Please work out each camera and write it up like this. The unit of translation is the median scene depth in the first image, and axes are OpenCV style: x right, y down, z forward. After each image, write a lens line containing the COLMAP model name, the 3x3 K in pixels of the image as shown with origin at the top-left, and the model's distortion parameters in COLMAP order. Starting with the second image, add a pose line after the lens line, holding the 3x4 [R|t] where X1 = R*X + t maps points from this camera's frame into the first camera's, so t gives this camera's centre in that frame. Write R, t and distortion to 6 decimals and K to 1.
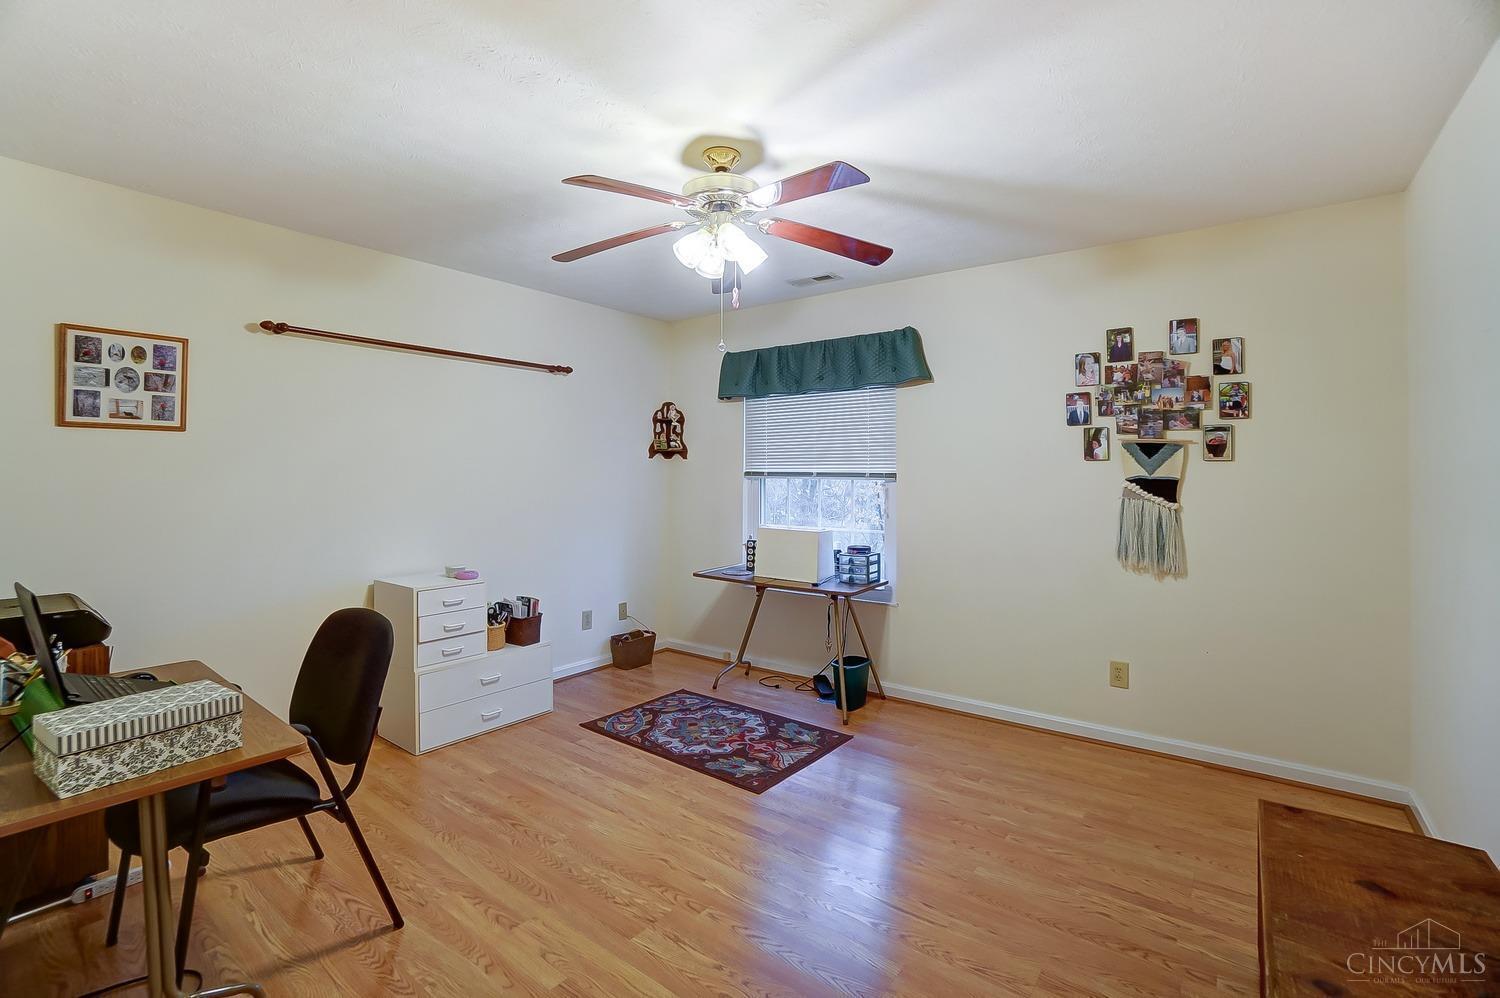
lens RADIAL K [[676.0, 0, 735.2], [0, 676.0, 495.1], [0, 0, 1]] dist [-0.049678, 0.000055]
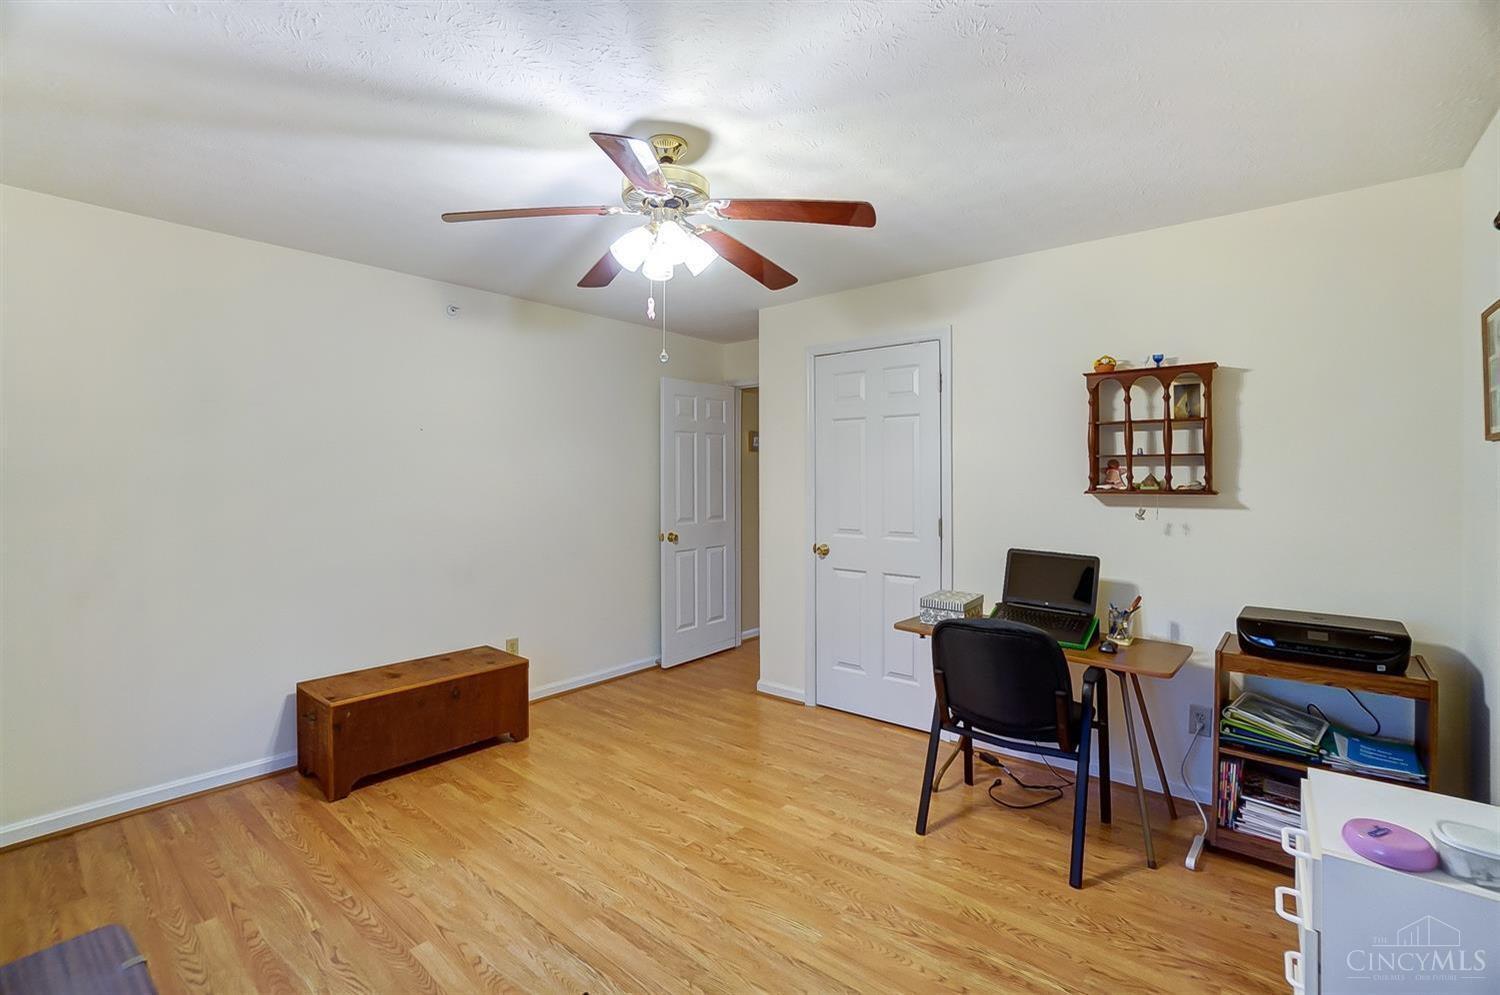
lens RADIAL K [[668.8, 0, 728.4], [0, 668.8, 501.1], [0, 0, 1]] dist [-0.039369, 0.000100]
pose [[-0.998515, -0.008515, 0.053806, -0.167235], [-0.004704, 0.997497, 0.070559, -0.094113], [-0.054272, 0.070201, -0.996055, 2.012876]]
